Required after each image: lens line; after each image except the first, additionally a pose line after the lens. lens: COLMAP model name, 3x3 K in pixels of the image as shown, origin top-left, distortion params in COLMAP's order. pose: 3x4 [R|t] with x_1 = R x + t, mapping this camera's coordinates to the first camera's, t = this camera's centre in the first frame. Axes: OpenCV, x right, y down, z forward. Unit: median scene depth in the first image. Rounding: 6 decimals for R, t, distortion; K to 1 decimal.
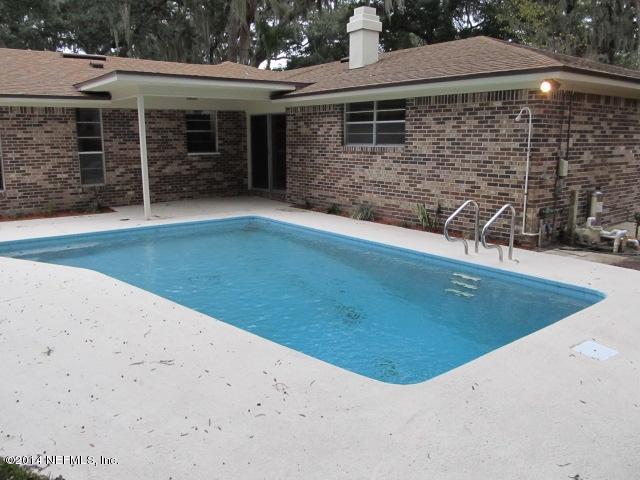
lens RADIAL K [[526.6, 0, 324.6], [0, 526.6, 238.1], [0, 0, 1]] dist [-0.069657, 0.021818]
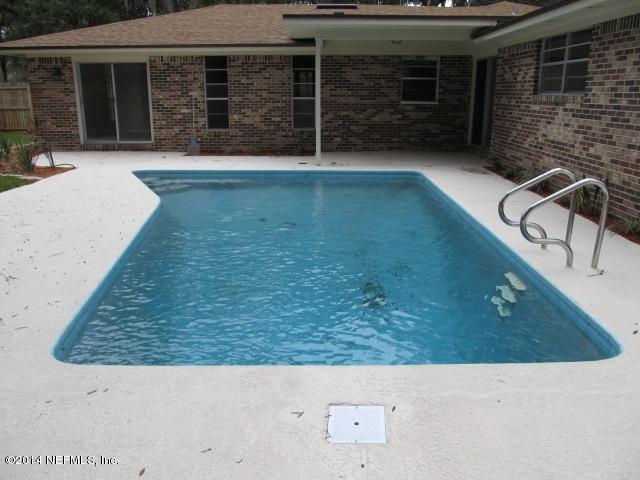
lens RADIAL K [[526.6, 0, 319.9], [0, 526.6, 241.8], [0, 0, 1]] dist [-0.069657, 0.021818]
pose [[0.781387, 0.172940, -0.599605, 0.291039], [-0.120196, 0.984550, 0.127331, -0.018755], [0.612362, -0.027425, 0.790101, 0.188055]]
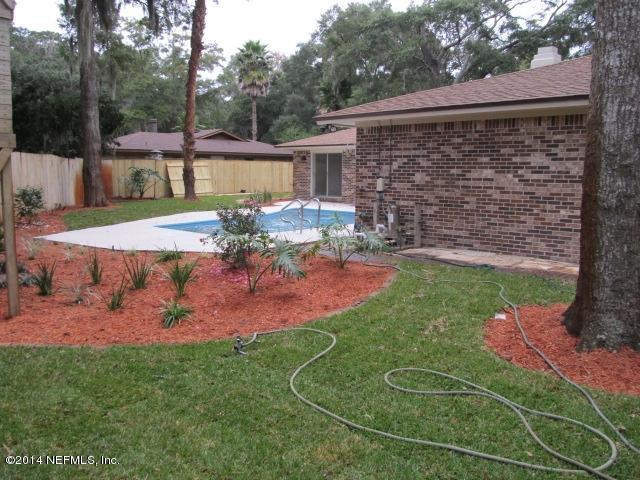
lens RADIAL K [[526.6, 0, 315.5], [0, 526.6, 241.9], [0, 0, 1]] dist [-0.069657, 0.021818]
pose [[0.153555, 0.136088, -0.978724, 1.293898], [-0.190043, 0.976048, 0.105899, -0.077267], [0.969693, 0.169738, 0.175739, 0.470348]]
